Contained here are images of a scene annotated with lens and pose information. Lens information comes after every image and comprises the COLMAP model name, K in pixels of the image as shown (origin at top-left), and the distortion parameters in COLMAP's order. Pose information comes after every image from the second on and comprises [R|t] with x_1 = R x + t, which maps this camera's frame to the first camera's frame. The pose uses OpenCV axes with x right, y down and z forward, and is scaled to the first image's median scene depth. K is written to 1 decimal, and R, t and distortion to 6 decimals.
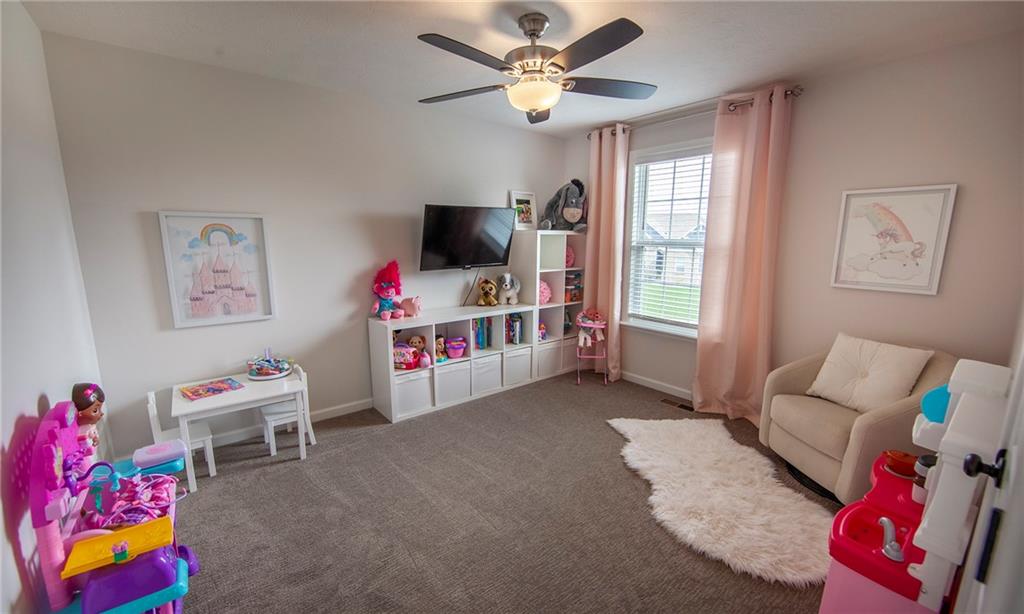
lens RADIAL K [[422.2, 0, 512.2], [0, 422.2, 310.2], [0, 0, 1]] dist [-0.013025, 0.002455]
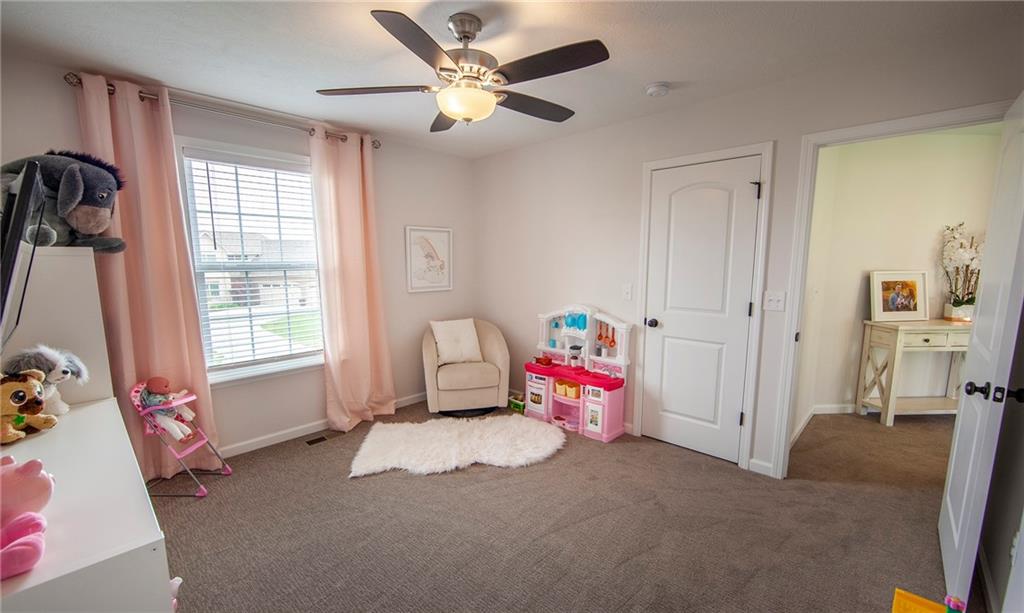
lens RADIAL K [[439.7, 0, 510.2], [0, 439.7, 316.2], [0, 0, 1]] dist [-0.017595, -0.000468]
pose [[-0.151496, -0.133158, 0.979448, -0.656961], [0.172780, 0.972062, 0.158878, -0.136082], [-0.973240, 0.193298, -0.124256, 0.759808]]
